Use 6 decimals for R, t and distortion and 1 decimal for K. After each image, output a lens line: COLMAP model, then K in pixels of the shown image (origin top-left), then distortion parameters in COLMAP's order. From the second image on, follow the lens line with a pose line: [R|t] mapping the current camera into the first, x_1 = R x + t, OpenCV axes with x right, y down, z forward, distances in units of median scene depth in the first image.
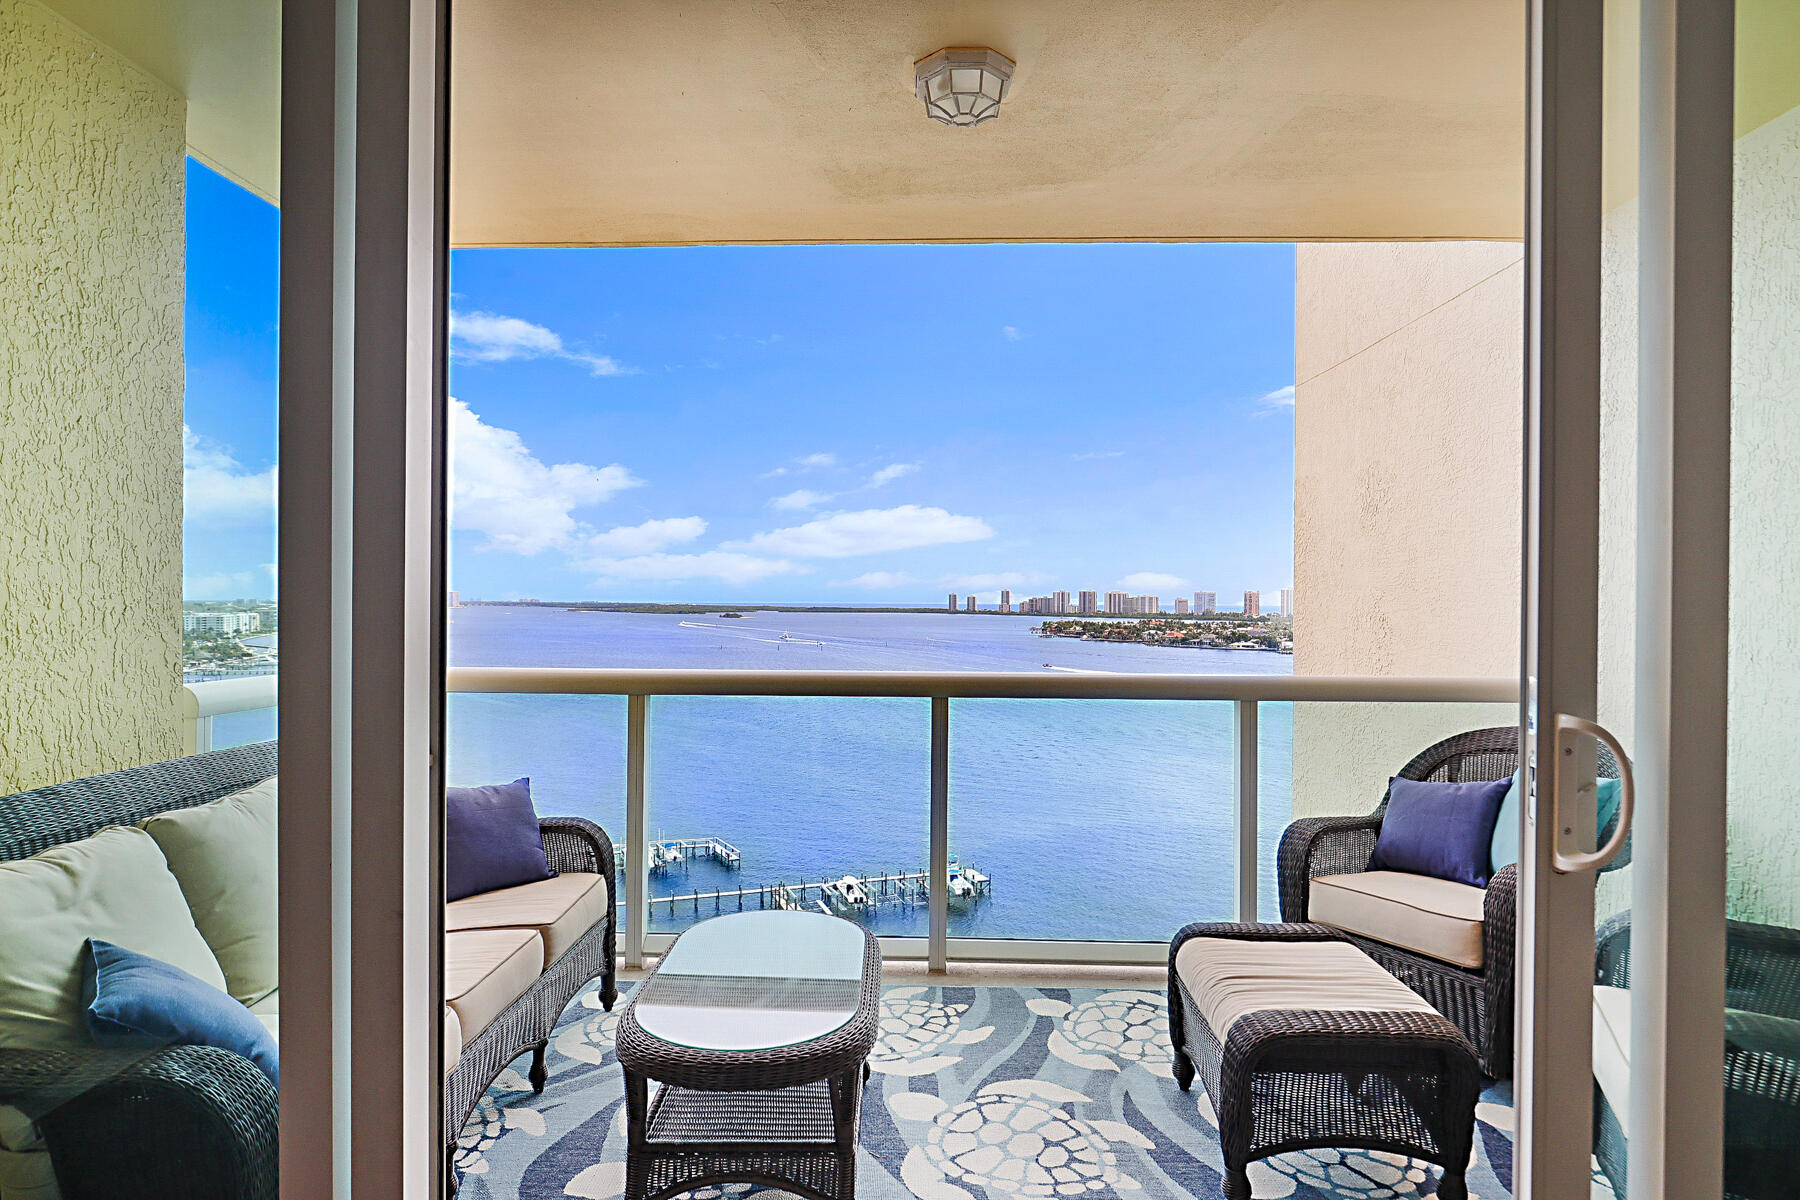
lens RADIAL K [[1032.8, 0, 890.2], [0, 1032.8, 605.0], [0, 0, 1]] dist [-0.006965, -0.000112]
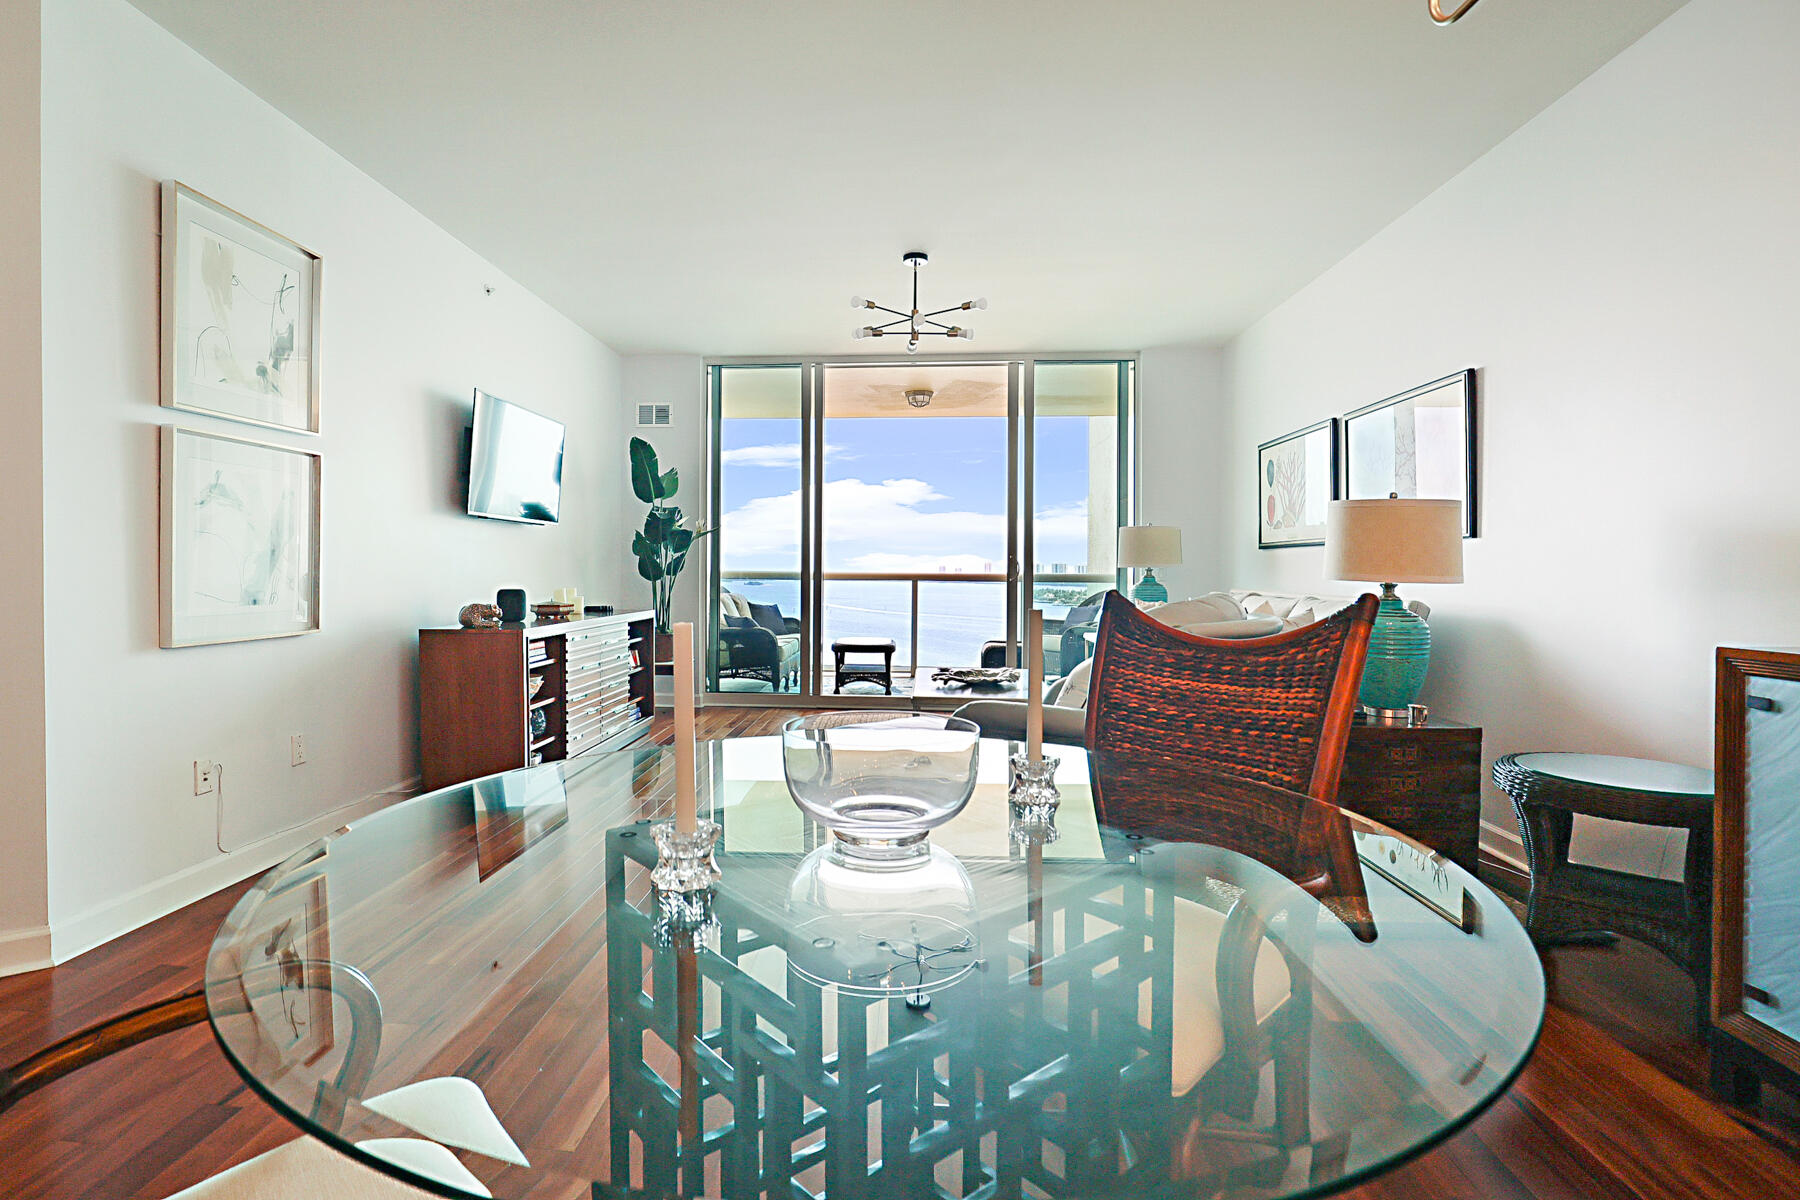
lens RADIAL K [[879.4, 0, 845.5], [0, 879.4, 576.3], [0, 0, 1]] dist [-0.028543, -0.001559]
pose [[0.998767, 0.002290, -0.049584, -0.028805], [-0.002266, 0.999997, 0.000549, 0.100206], [0.049585, -0.000436, 0.998770, -1.868587]]
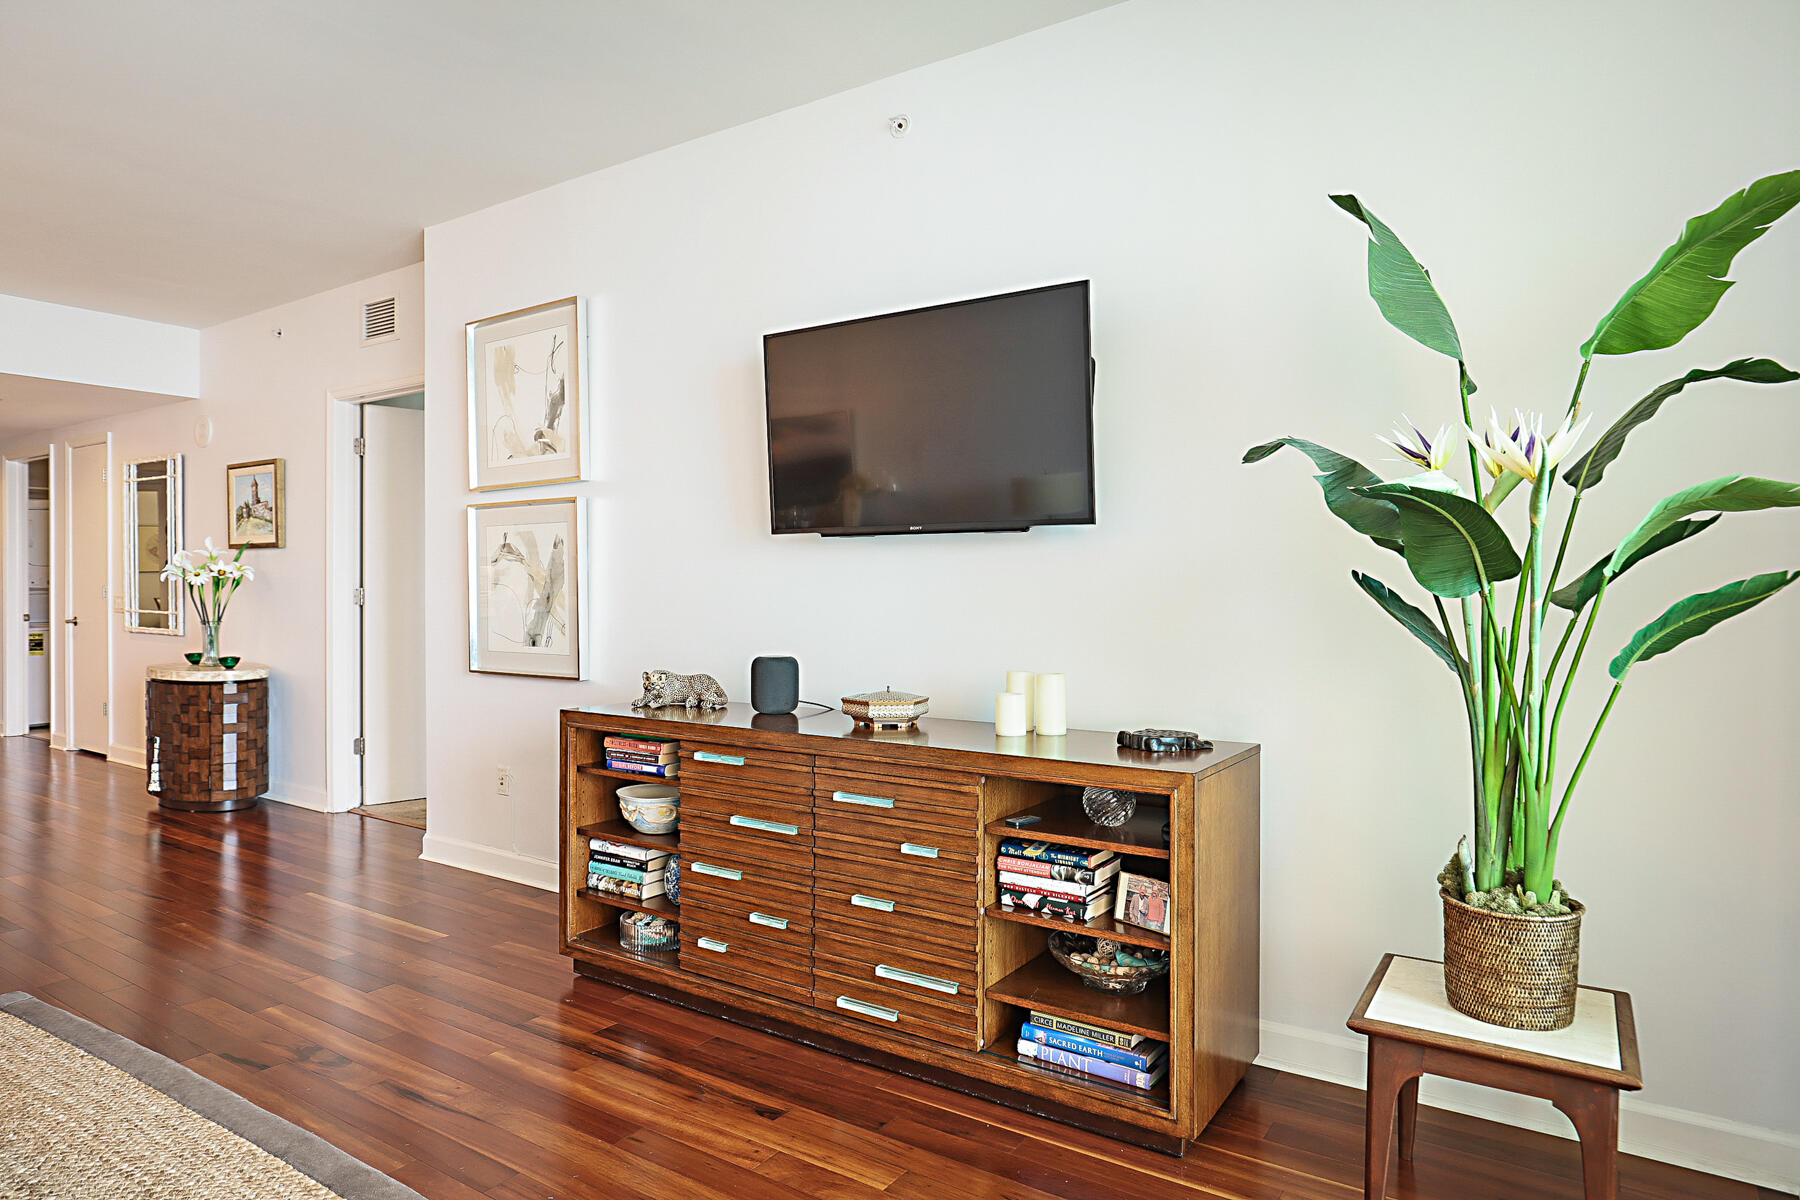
lens RADIAL K [[1069.0, 0, 879.6], [0, 1069.0, 591.8], [0, 0, 1]] dist [-0.013729, 0.000534]
pose [[-0.533106, -0.001148, -0.846048, 0.174830], [-0.009681, 0.999942, 0.004744, 0.052331], [0.845993, 0.010720, -0.533086, 0.272696]]
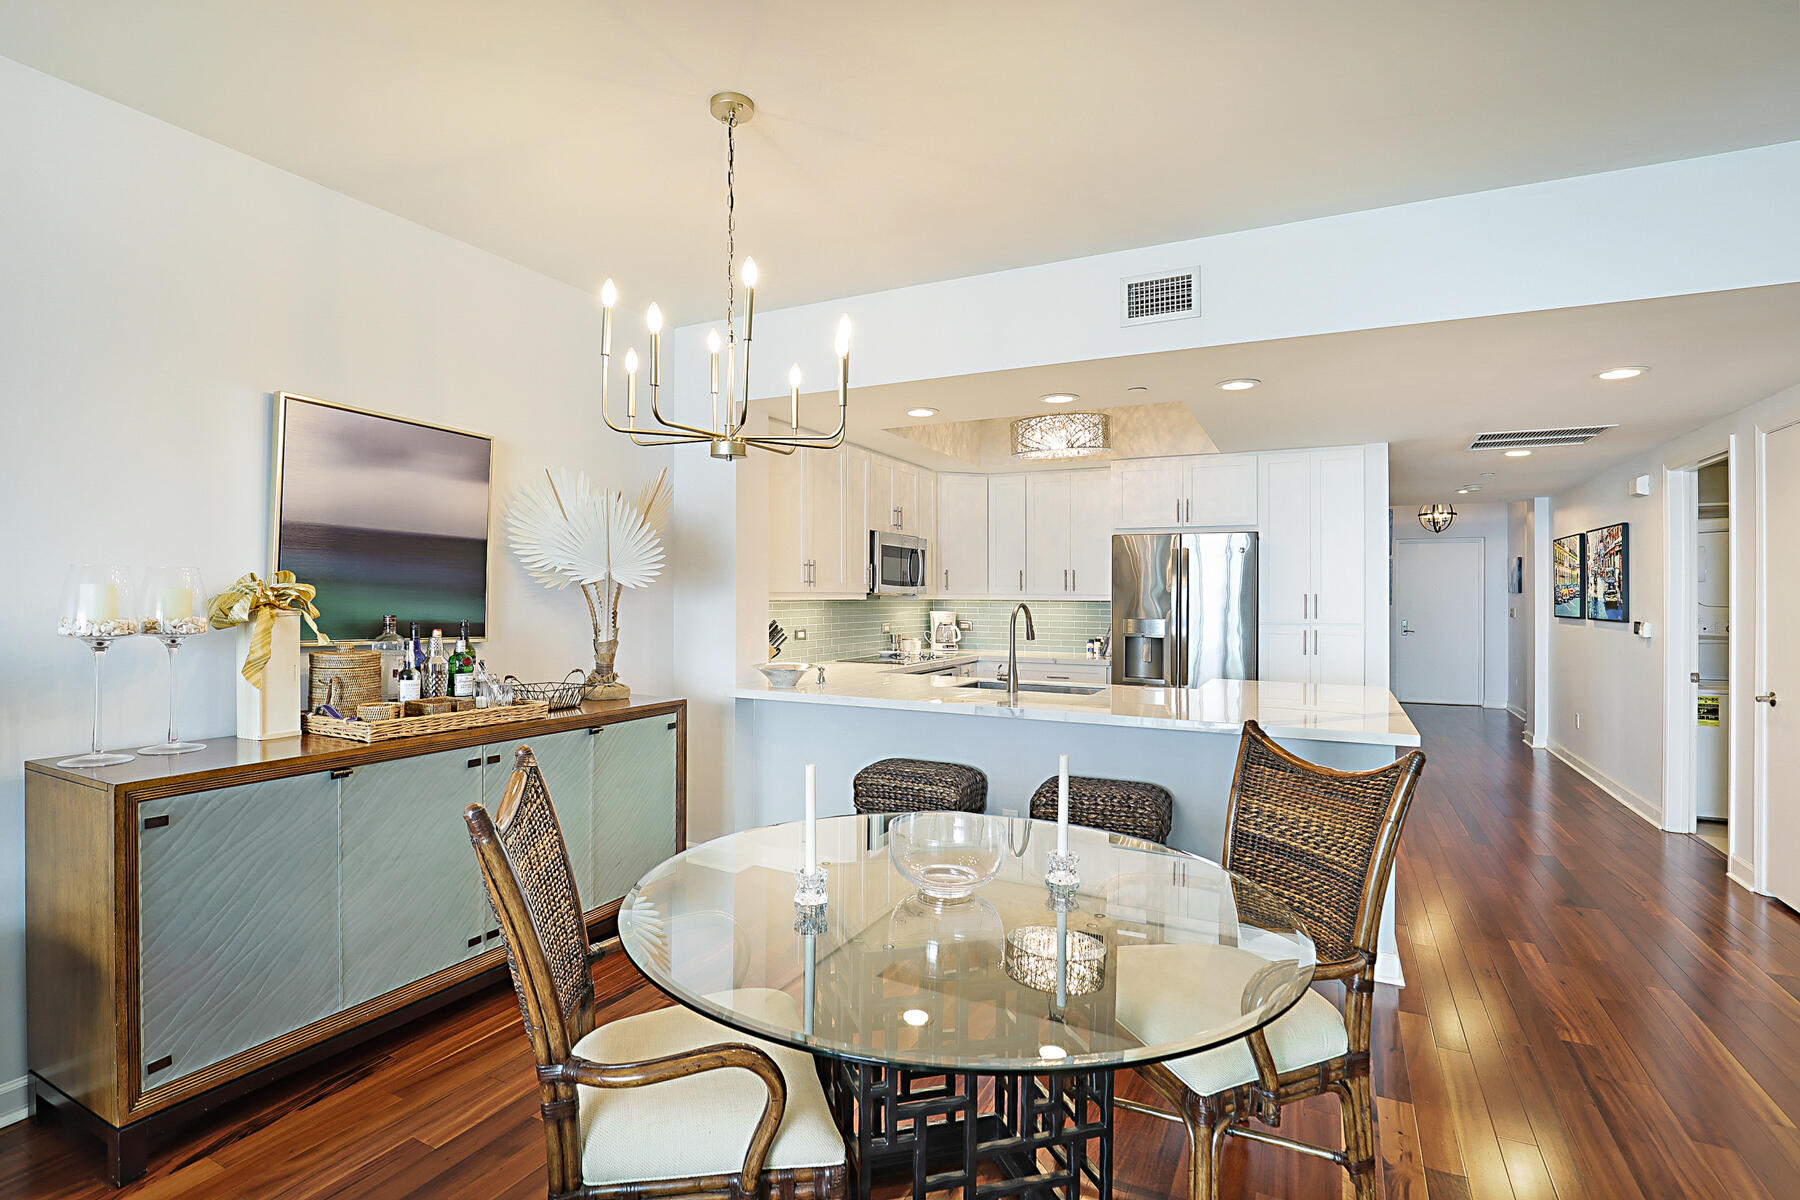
lens RADIAL K [[867.0, 0, 874.0], [0, 867.0, 588.5], [0, 0, 1]] dist [-0.026902, 0.003818]
pose [[-0.903339, -0.008875, 0.428835, -0.246140], [-0.009177, 0.999957, 0.001365, -0.006748], [-0.428829, -0.002703, -0.903382, -0.921276]]
